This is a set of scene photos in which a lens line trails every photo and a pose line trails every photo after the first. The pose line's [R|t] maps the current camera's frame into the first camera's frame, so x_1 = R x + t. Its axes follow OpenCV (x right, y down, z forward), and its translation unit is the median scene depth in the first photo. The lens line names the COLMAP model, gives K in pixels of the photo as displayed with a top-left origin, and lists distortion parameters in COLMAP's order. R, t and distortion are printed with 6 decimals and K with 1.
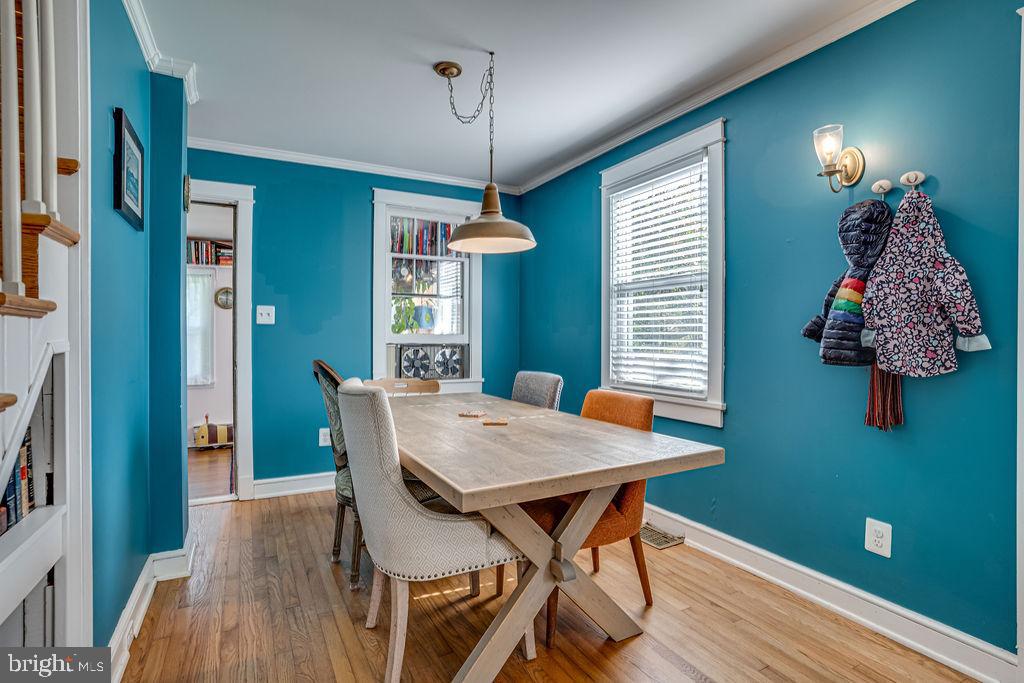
lens RADIAL K [[509.3, 0, 506.5], [0, 509.3, 339.5], [0, 0, 1]] dist [-0.055019, 0.022022]
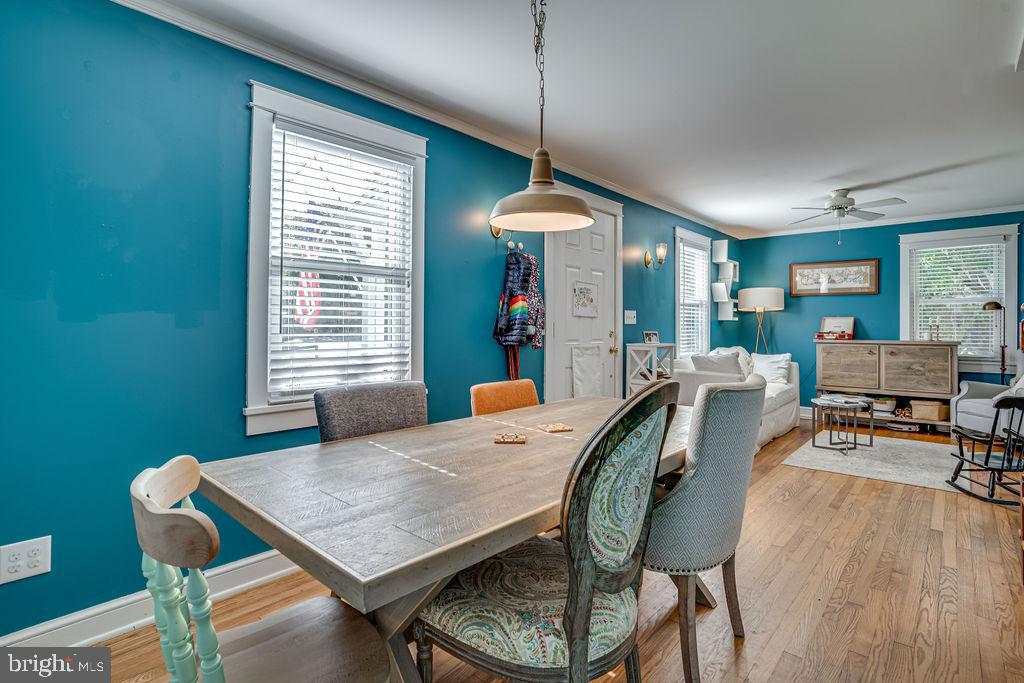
lens RADIAL K [[509.3, 0, 512.7], [0, 509.3, 317.2], [0, 0, 1]] dist [-0.055019, 0.022022]
pose [[-0.340069, 0.010181, 0.940345, -0.757622], [-0.001209, 0.999936, -0.011263, -0.022010], [-0.940400, -0.004967, -0.340035, 1.260976]]
